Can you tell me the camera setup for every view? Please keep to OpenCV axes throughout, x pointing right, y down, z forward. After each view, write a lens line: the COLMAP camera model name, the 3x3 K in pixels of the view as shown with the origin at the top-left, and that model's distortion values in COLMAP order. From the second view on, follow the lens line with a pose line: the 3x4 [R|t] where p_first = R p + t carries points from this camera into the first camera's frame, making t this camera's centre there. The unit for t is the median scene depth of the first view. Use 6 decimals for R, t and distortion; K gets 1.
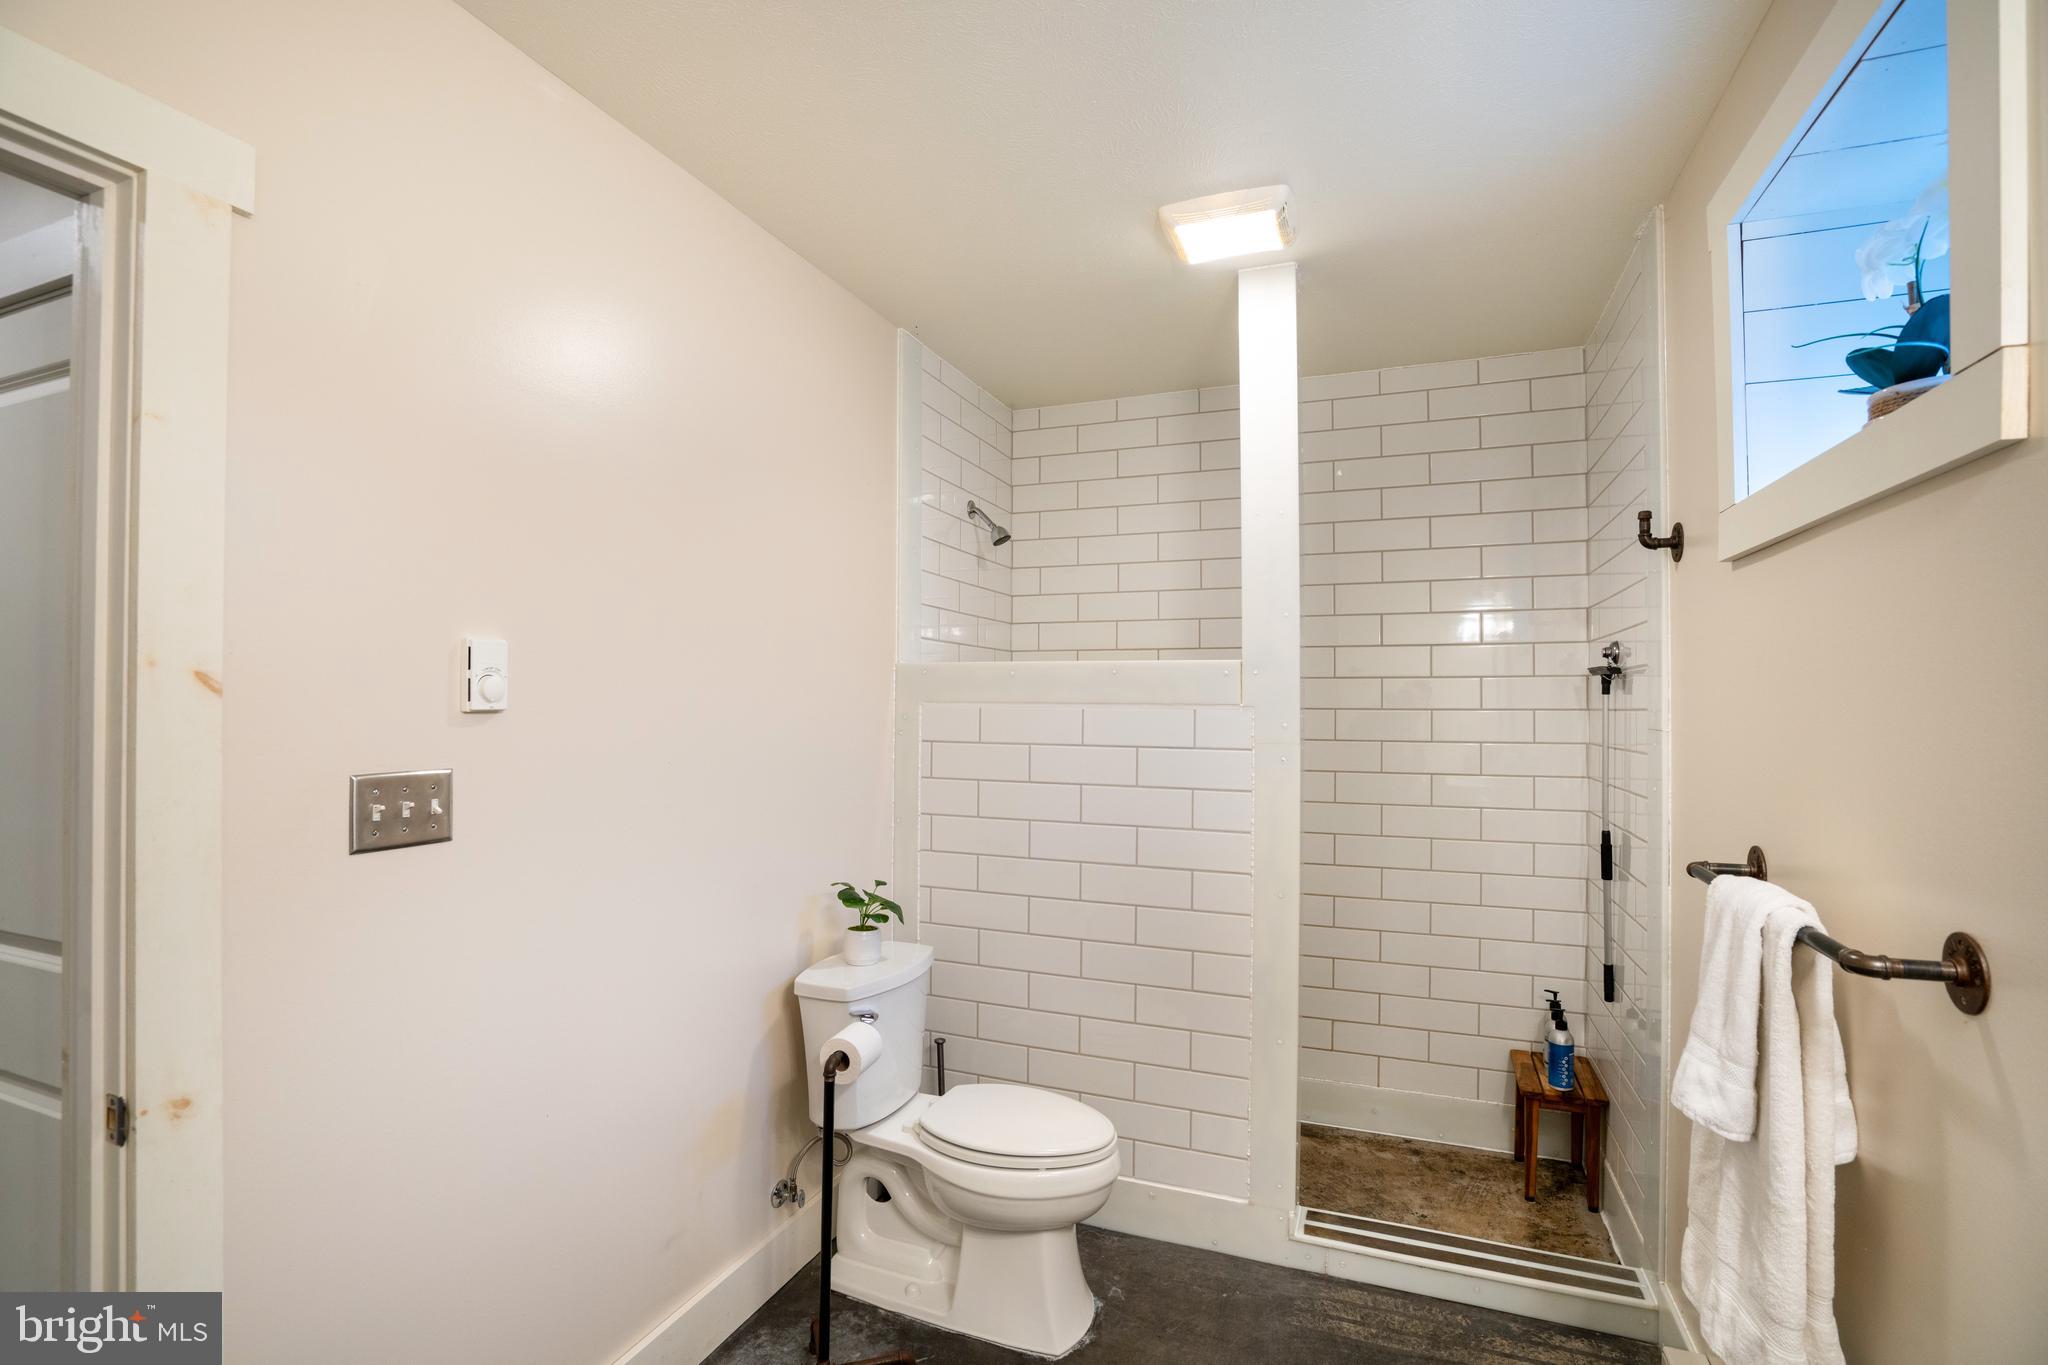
lens RADIAL K [[946.7, 0, 1011.7], [0, 946.7, 689.6], [0, 0, 1]] dist [-0.051502, 0.018528]
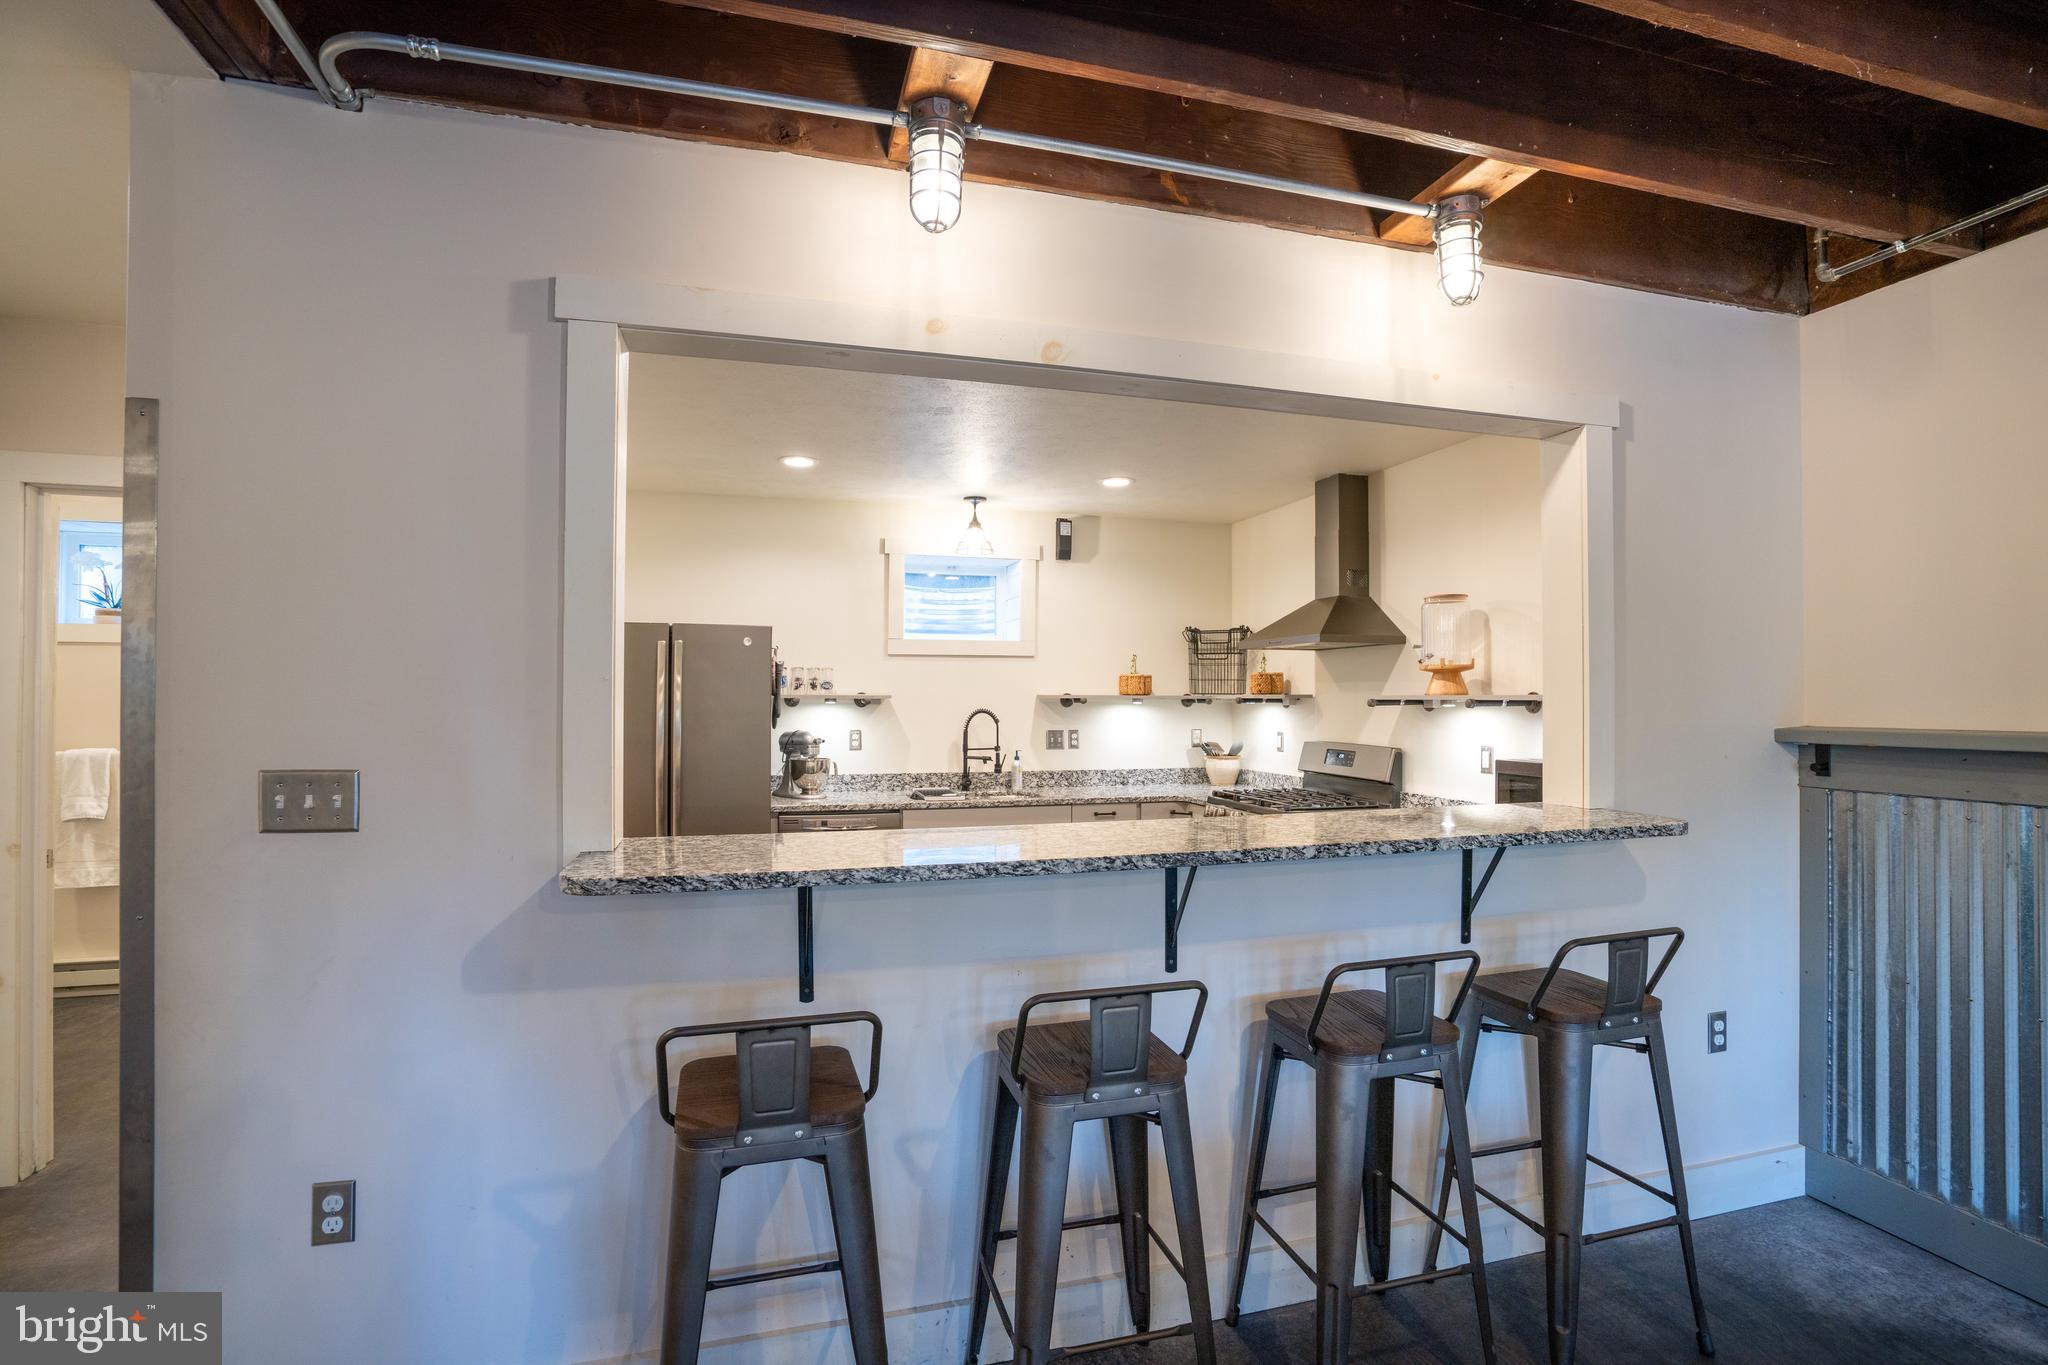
lens RADIAL K [[946.7, 0, 1016.3], [0, 946.7, 691.2], [0, 0, 1]] dist [-0.051502, 0.018528]
pose [[-0.608823, 0.004821, 0.793291, -2.063942], [-0.010133, 0.999853, -0.013854, 0.005223], [-0.793241, -0.016473, -0.608685, 0.179640]]
